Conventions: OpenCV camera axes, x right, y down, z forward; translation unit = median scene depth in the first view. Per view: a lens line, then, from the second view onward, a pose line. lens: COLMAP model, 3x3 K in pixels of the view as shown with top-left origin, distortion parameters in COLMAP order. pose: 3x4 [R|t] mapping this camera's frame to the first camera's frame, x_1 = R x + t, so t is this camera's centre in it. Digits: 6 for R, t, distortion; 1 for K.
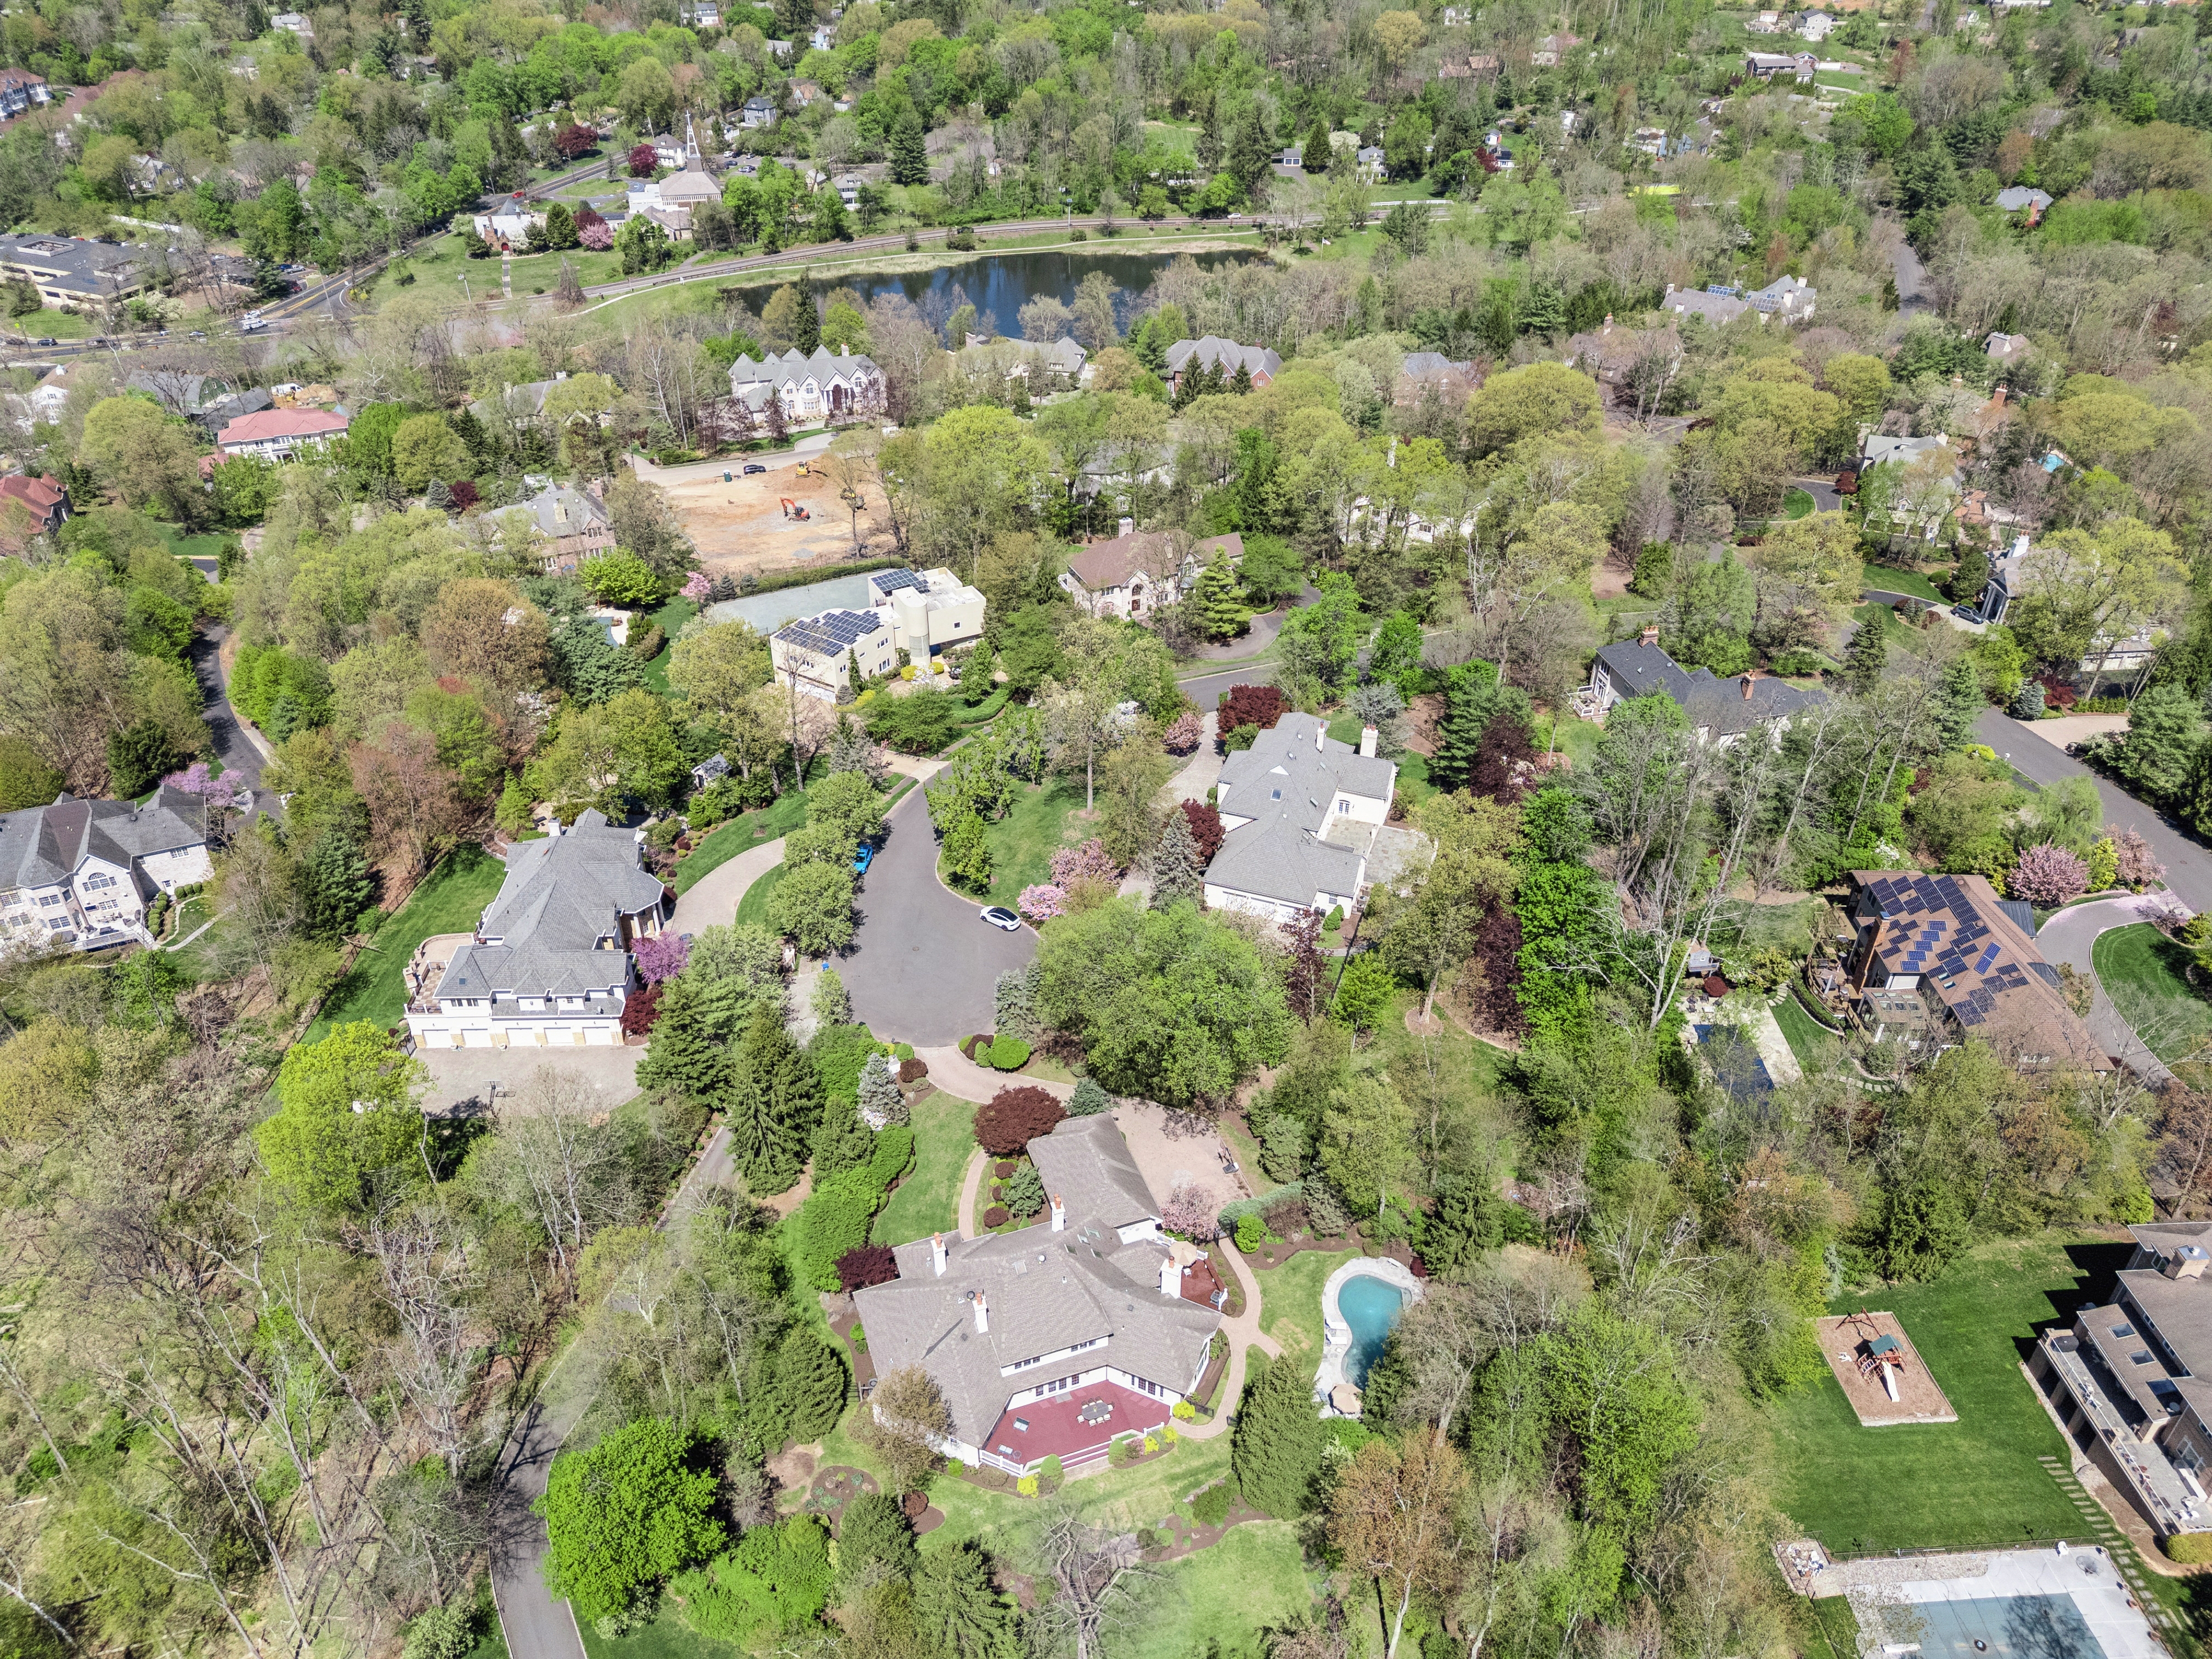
lens RADIAL K [[1615.9, 0, 1098.4], [0, 1615.9, 822.0], [0, 0, 1]] dist [0.078611, -0.077132]
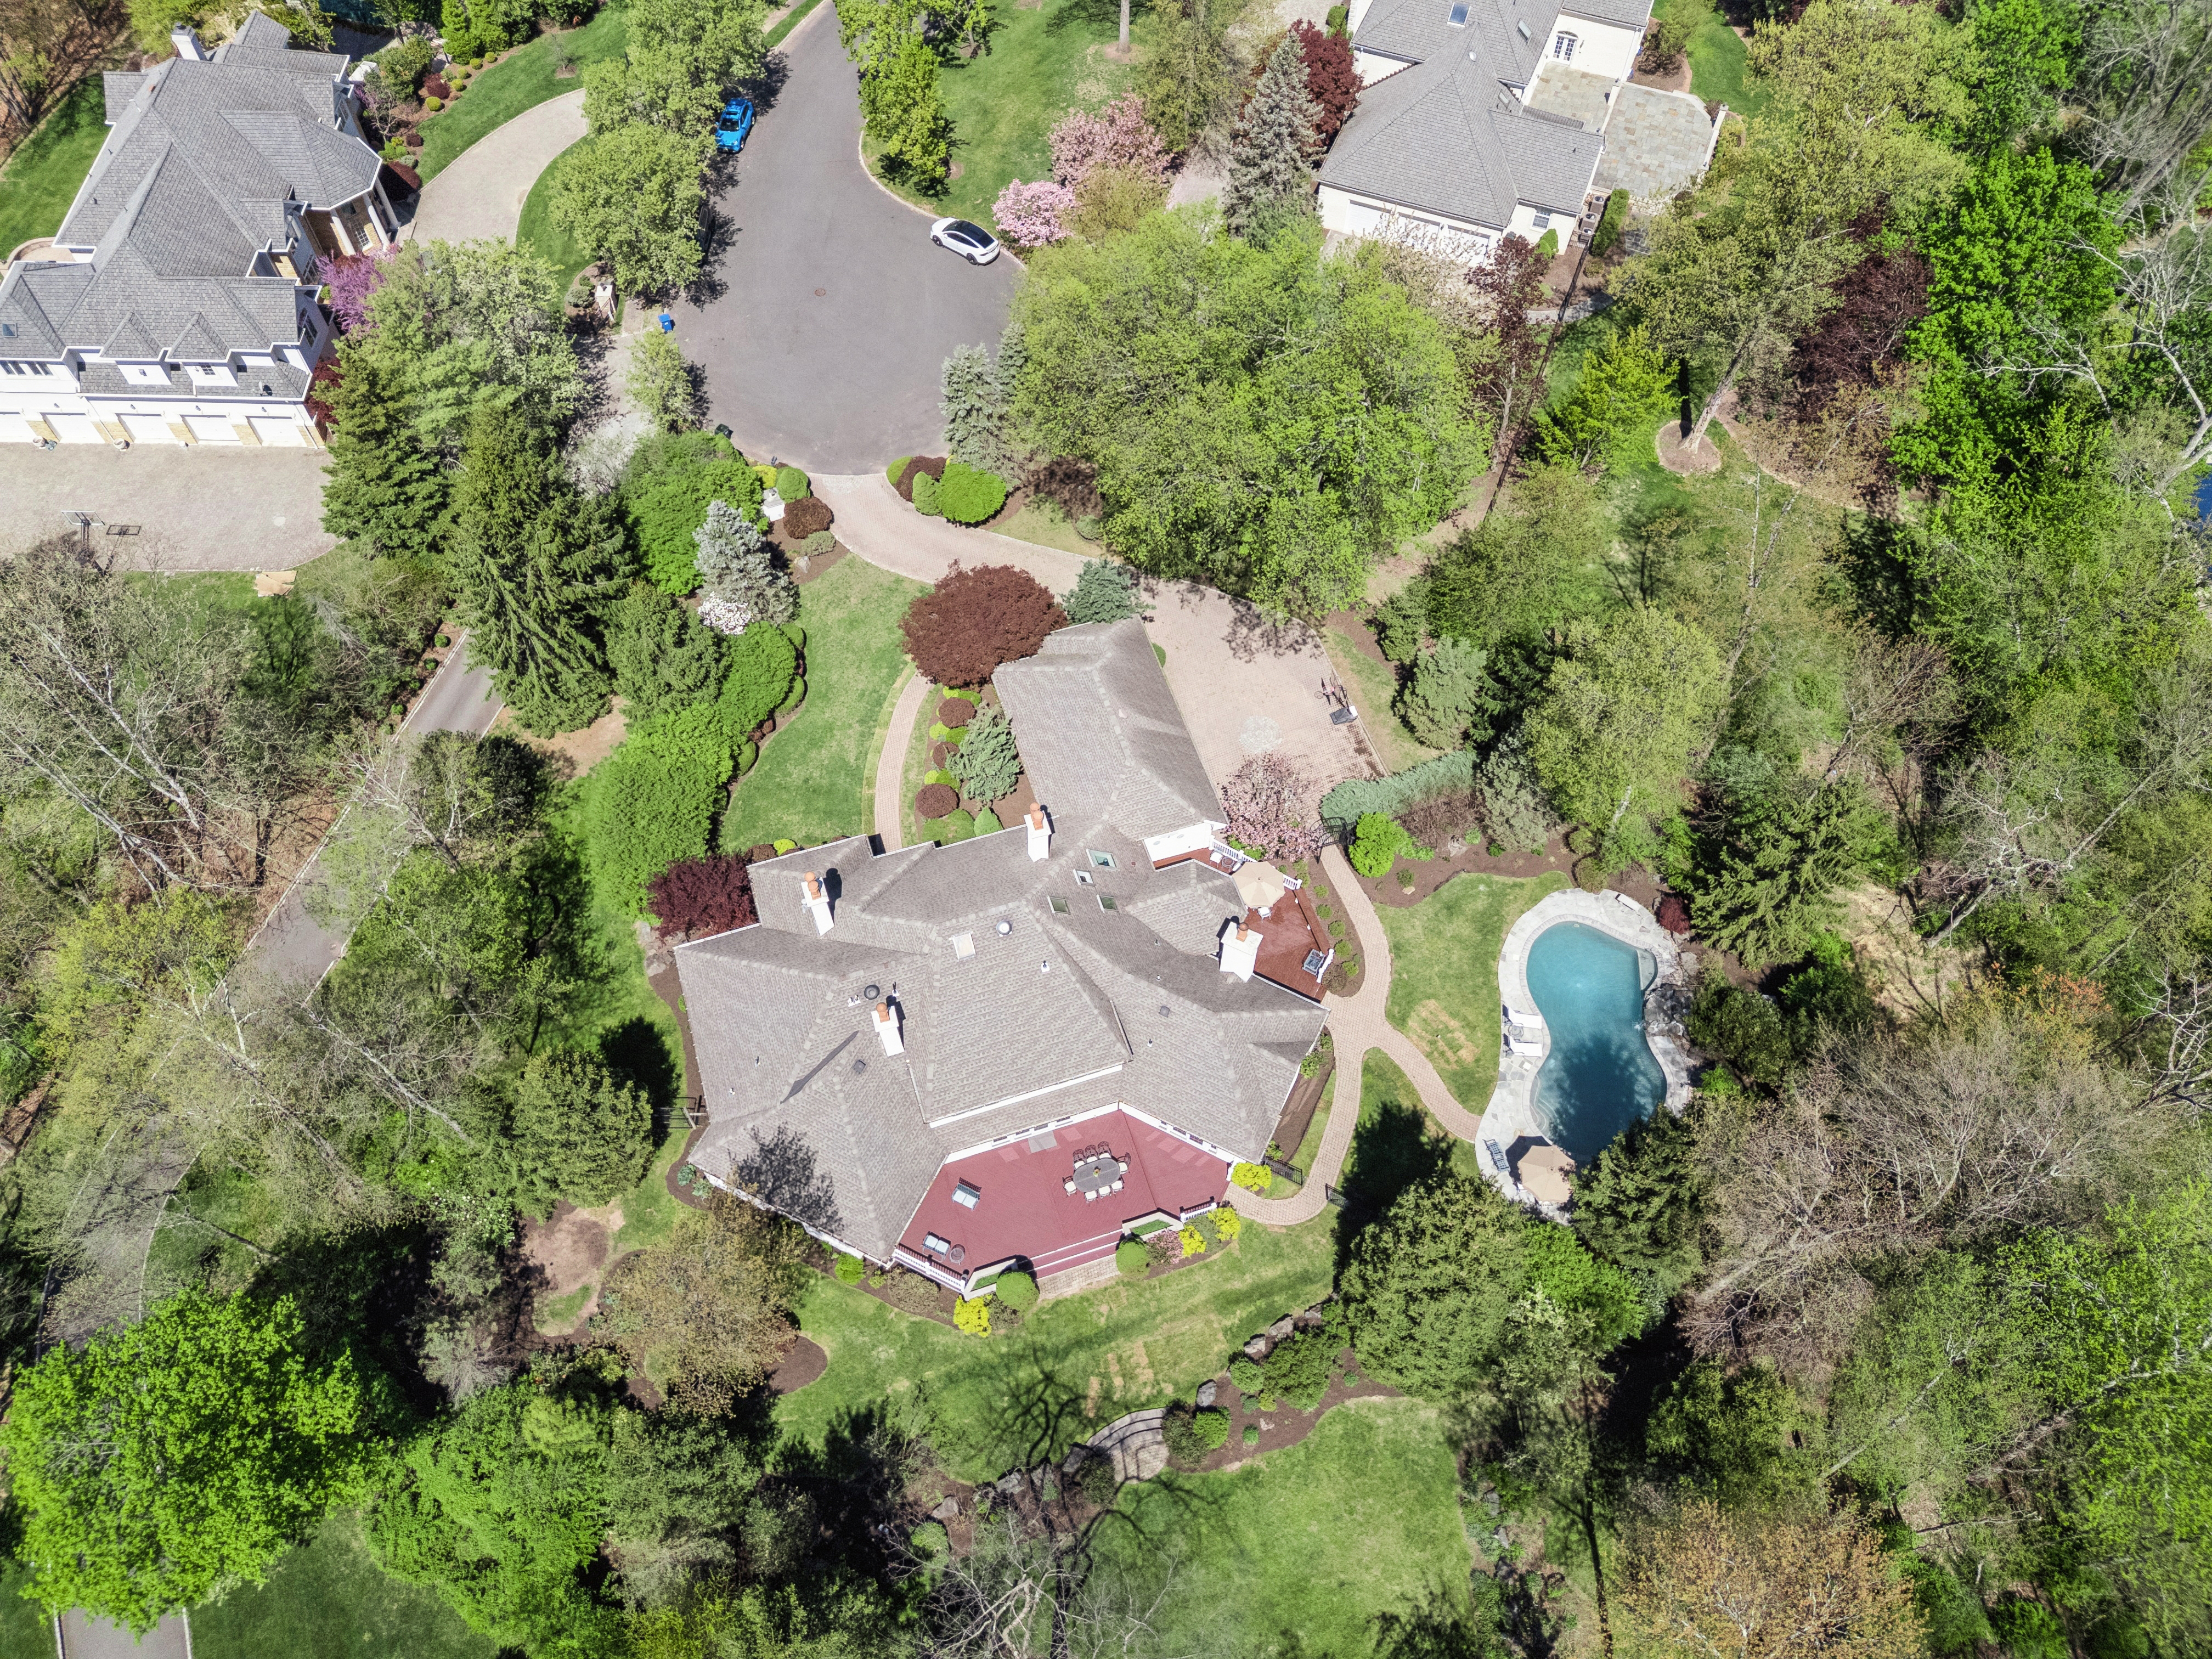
lens RADIAL K [[1615.9, 0, 1098.4], [0, 1615.9, 822.0], [0, 0, 1]] dist [0.078611, -0.077132]
pose [[0.999469, 0.030169, -0.012317, 0.001694], [-0.022760, 0.916793, 0.398715, 0.018186], [0.023321, -0.398222, 0.916992, 0.434112]]
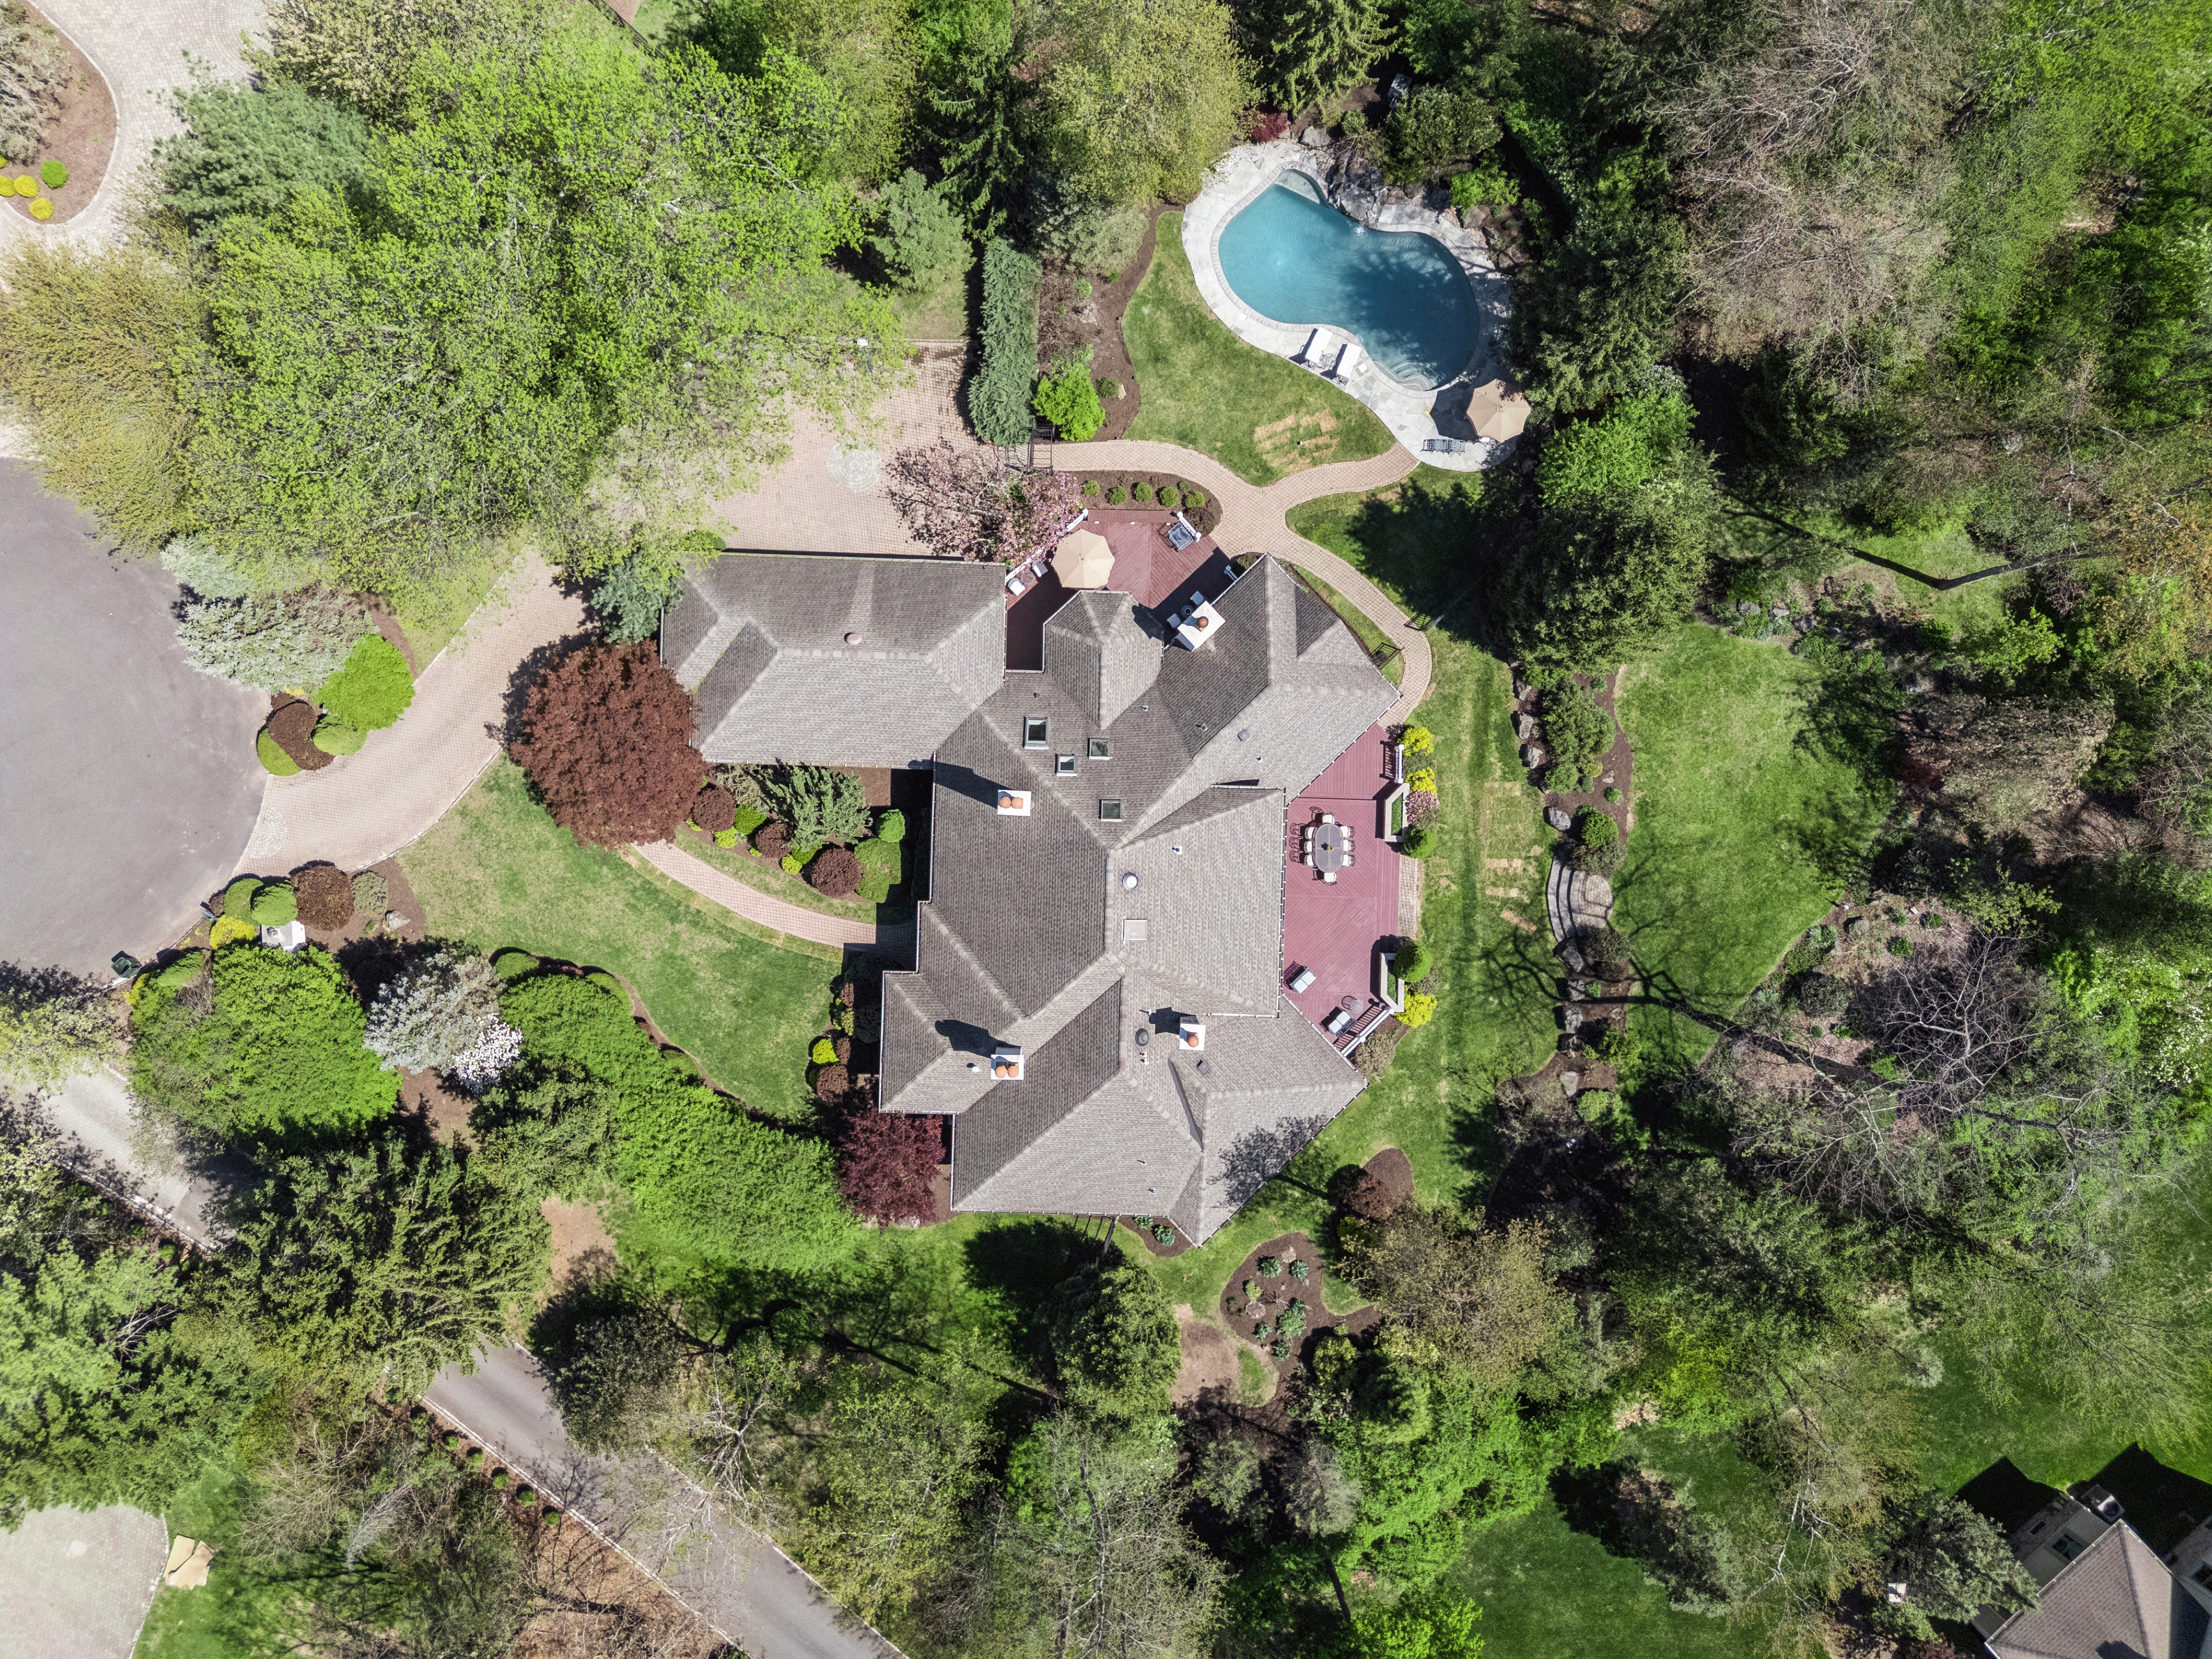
lens RADIAL K [[1615.9, 0, 1098.4], [0, 1615.9, 822.0], [0, 0, 1]] dist [0.078611, -0.077132]
pose [[0.369325, -0.929289, -0.004608, -0.016333], [0.525185, 0.204627, 0.826019, -0.110955], [-0.766668, -0.307490, 0.563623, 0.616580]]
